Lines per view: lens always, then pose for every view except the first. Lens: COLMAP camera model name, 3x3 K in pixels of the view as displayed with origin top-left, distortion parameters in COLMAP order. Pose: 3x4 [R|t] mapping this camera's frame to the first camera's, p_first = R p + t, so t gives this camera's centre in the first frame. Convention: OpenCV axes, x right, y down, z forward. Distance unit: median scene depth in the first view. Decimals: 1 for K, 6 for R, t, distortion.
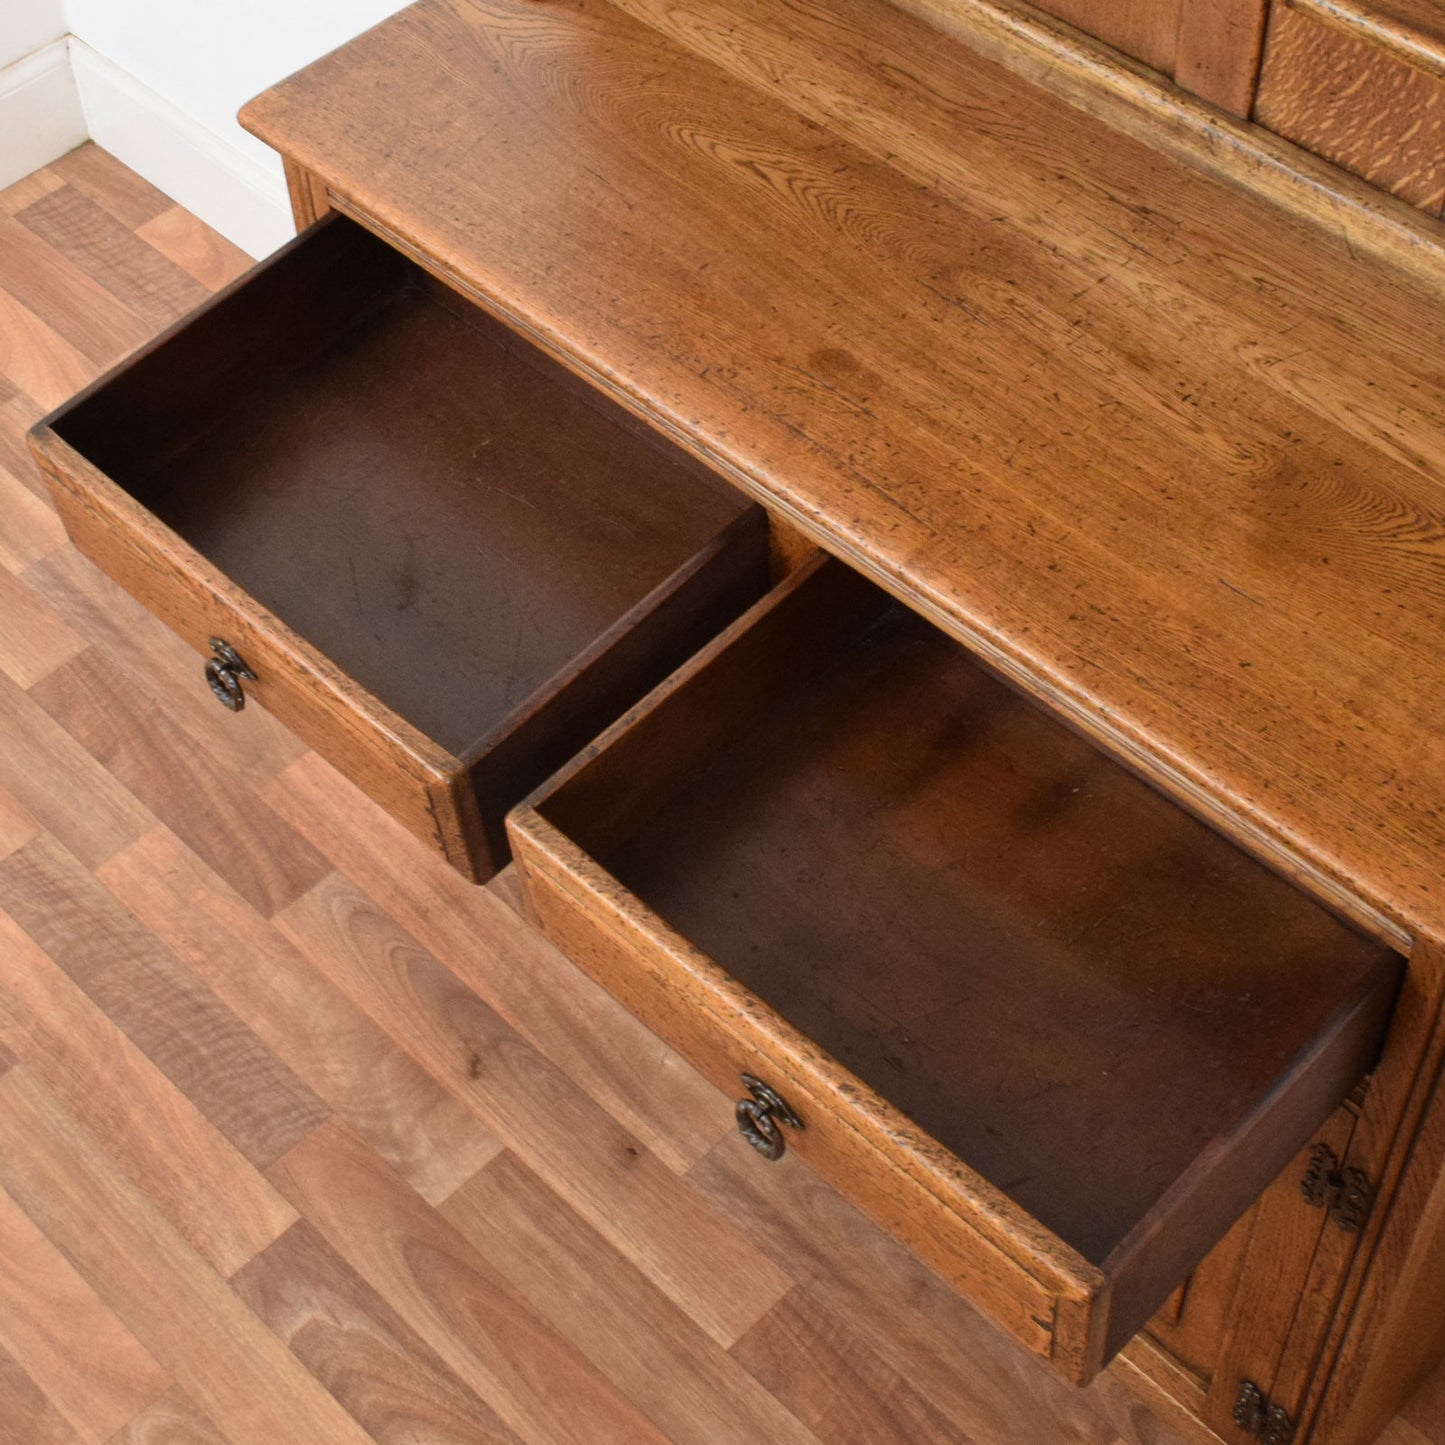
lens RADIAL K [[2597.9, 0, 665.5], [0, 2597.9, 529.9], [0, 0, 1]] dist [-0.056376, 0.000000]
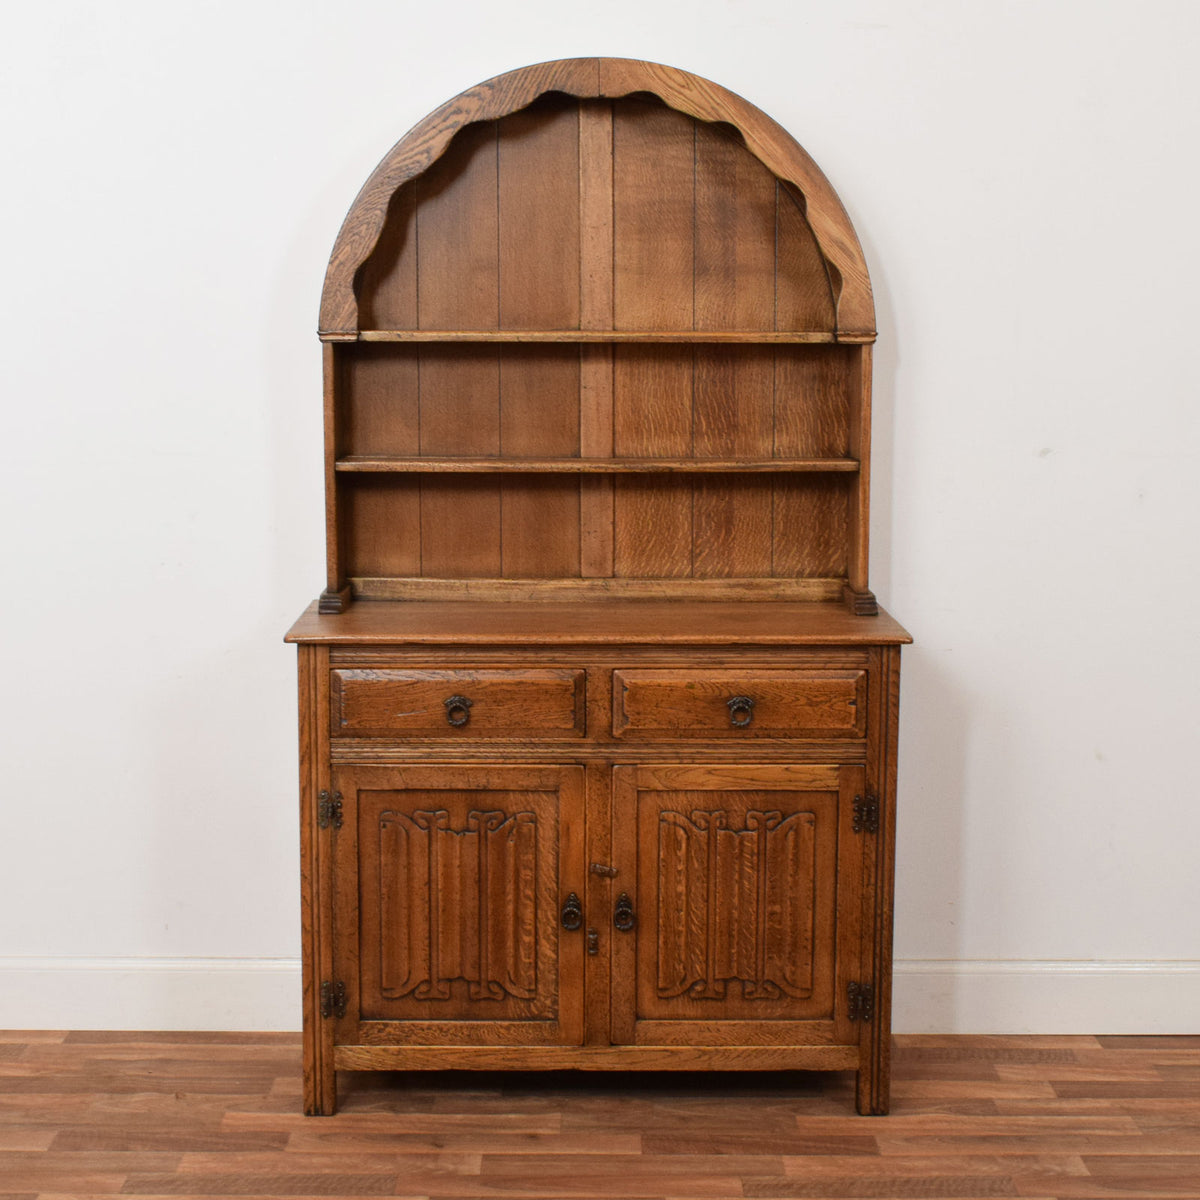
lens RADIAL K [[2095.2, 0, 589.0], [0, 2095.2, 505.1], [0, 0, 1]] dist [-0.059656, 0.000000]
pose [[0.694212, -0.024223, 0.719363, -1.434546], [0.503755, 0.730204, -0.461555, 0.825243], [-0.514101, 0.682800, 0.519119, -0.239451]]
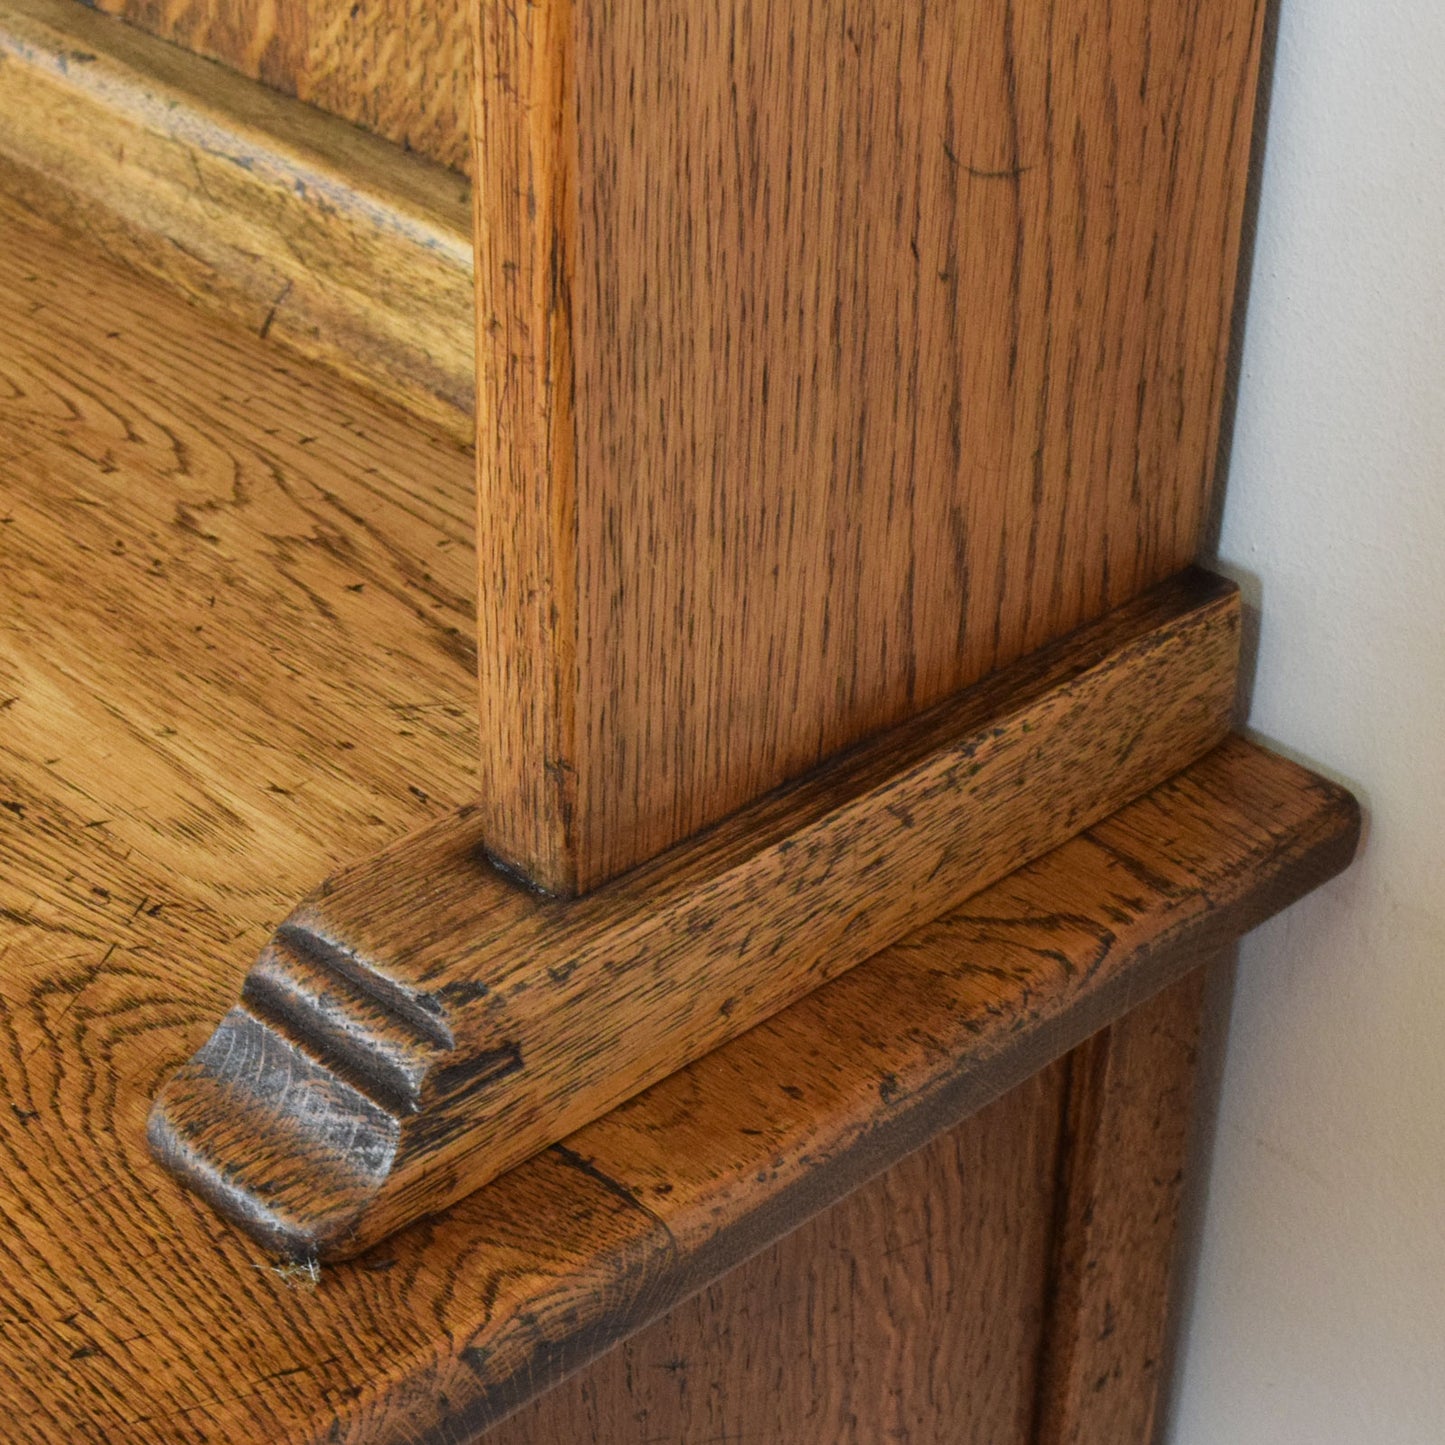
lens RADIAL K [[3438.3, 0, 724.4], [0, 3438.3, 731.5], [0, 0, 1]] dist [-0.045488, 0.000000]
pose [[0.998214, 0.047939, 0.035643, 0.352446], [-0.037930, 0.969583, -0.241807, 0.081328], [-0.046151, 0.240023, 0.969670, 0.531509]]
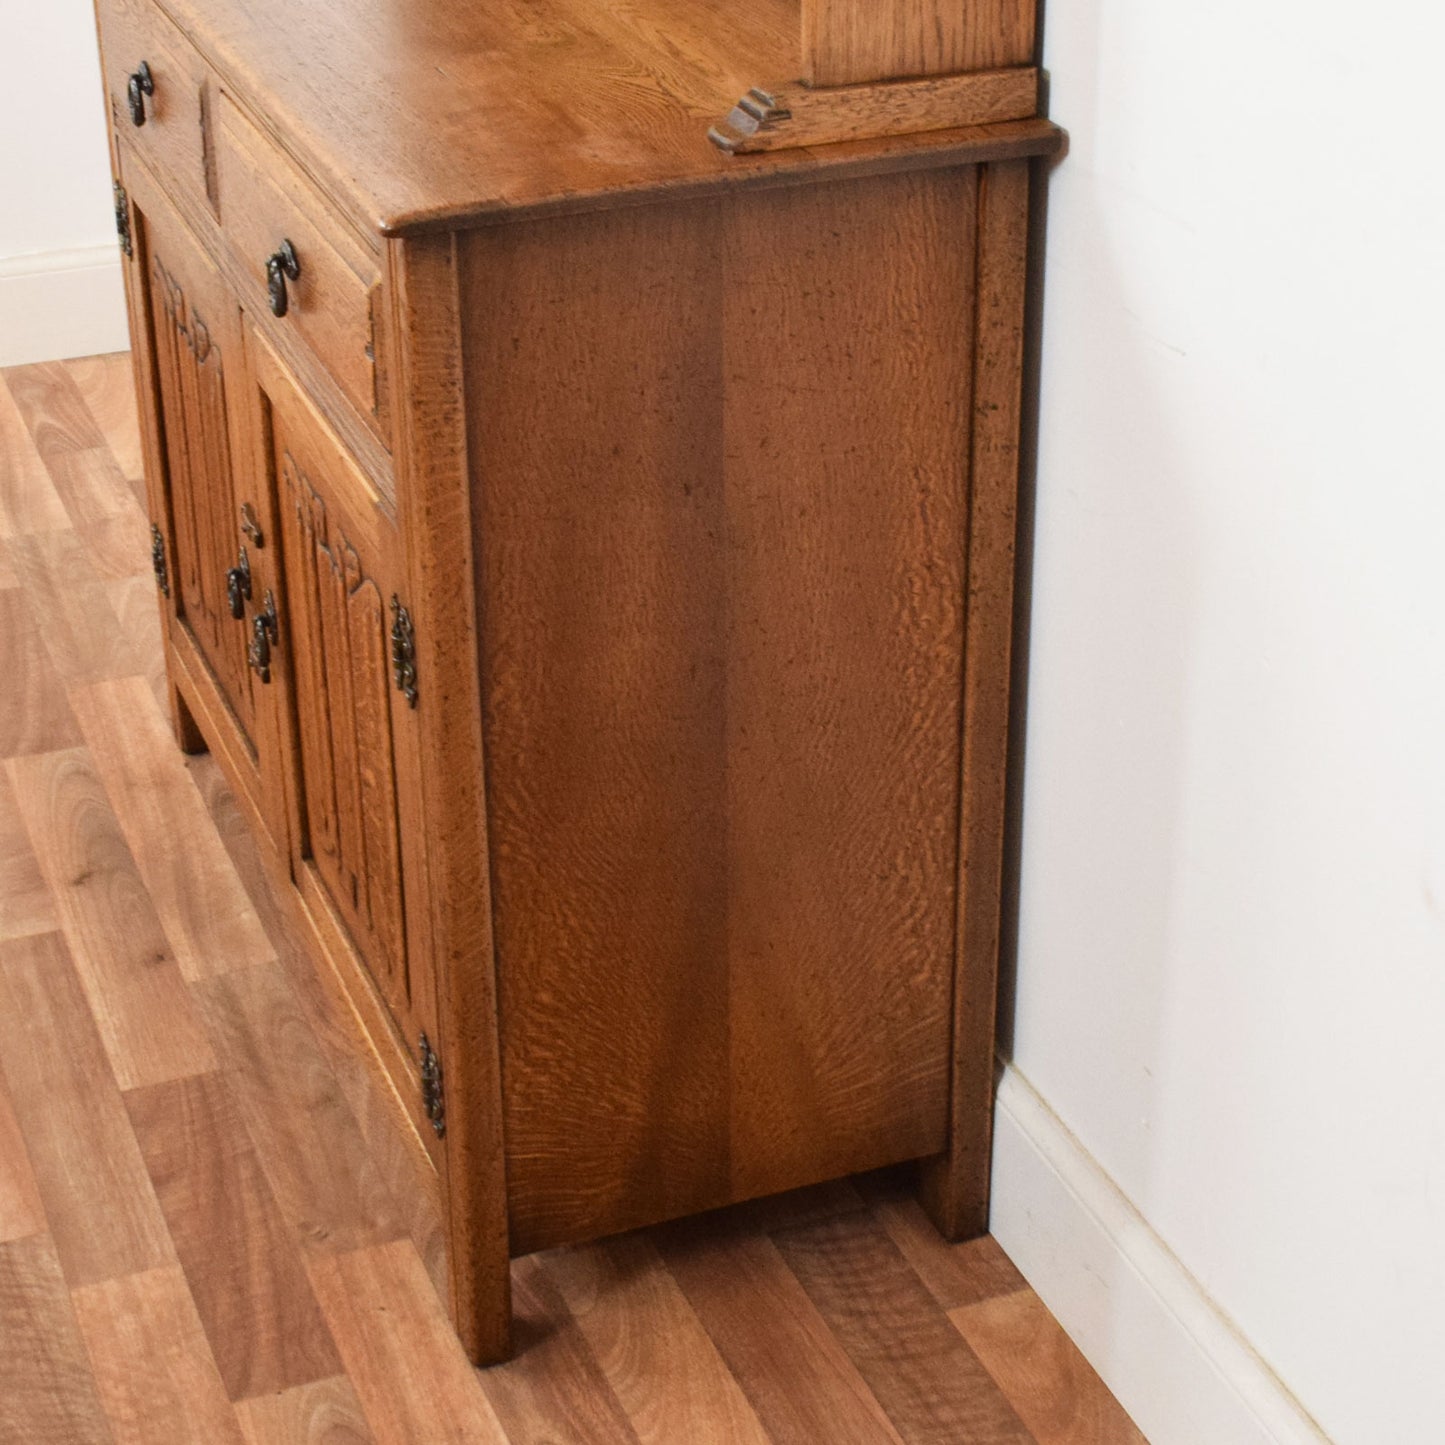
lens RADIAL K [[2967.0, 0, 719.8], [0, 2967.0, 645.7], [0, 0, 1]] dist [-0.038606, 0.000000]
pose [[0.920081, 0.204575, -0.334066, 0.701829], [-0.306480, 0.907059, -0.288641, 0.505860], [0.243969, 0.367957, 0.897266, -0.040417]]
